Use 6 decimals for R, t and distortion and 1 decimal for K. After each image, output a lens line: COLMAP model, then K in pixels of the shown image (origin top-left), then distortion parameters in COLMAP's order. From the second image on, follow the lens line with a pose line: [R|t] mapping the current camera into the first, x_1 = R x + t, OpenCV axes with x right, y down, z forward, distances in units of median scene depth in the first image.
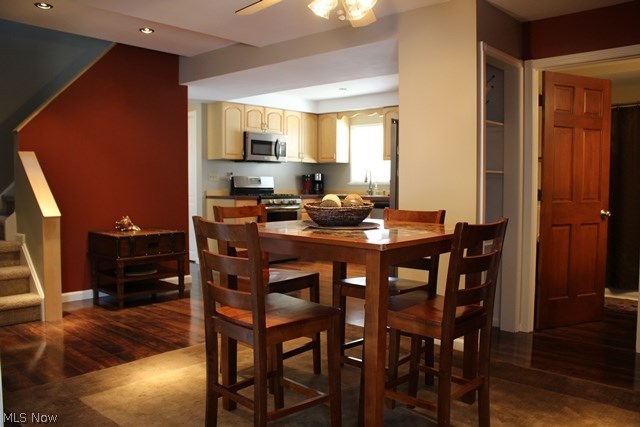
lens RADIAL K [[554.5, 0, 320.0], [0, 554.5, 213.5], [0, 0, 1]] dist [-0.098181, 0.016302]
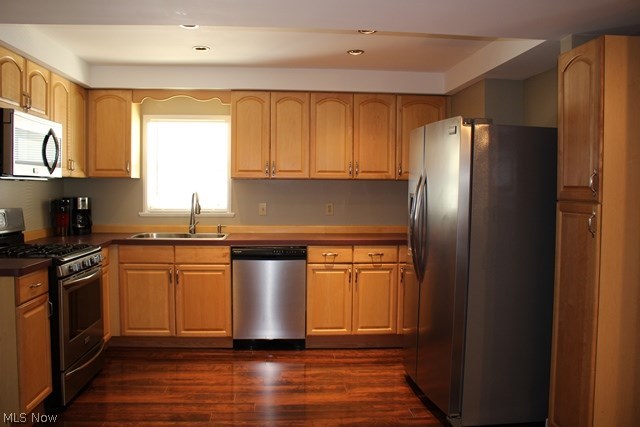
lens RADIAL K [[554.5, 0, 320.0], [0, 554.5, 213.5], [0, 0, 1]] dist [-0.098181, 0.016302]
pose [[0.668473, -0.037099, 0.742810, -0.265822], [0.038760, 0.999136, 0.015020, -0.058066], [-0.742726, 0.018751, 0.669333, 0.492741]]
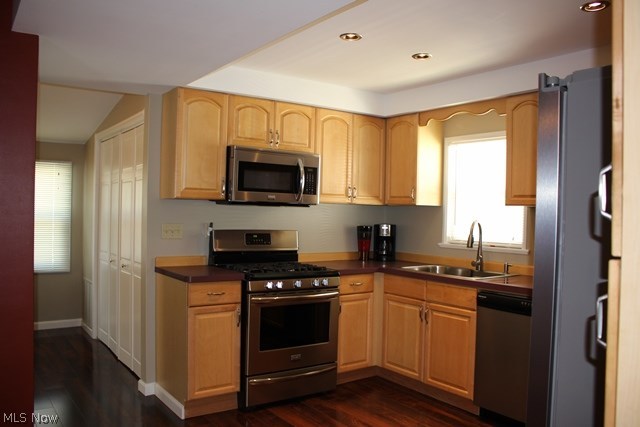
lens RADIAL K [[554.5, 0, 320.0], [0, 554.5, 213.5], [0, 0, 1]] dist [-0.098181, 0.016302]
pose [[0.979584, 0.016813, -0.200330, 0.047131], [-0.027661, 0.998291, -0.051473, -0.055177], [0.199122, 0.055963, 0.978375, 0.465728]]
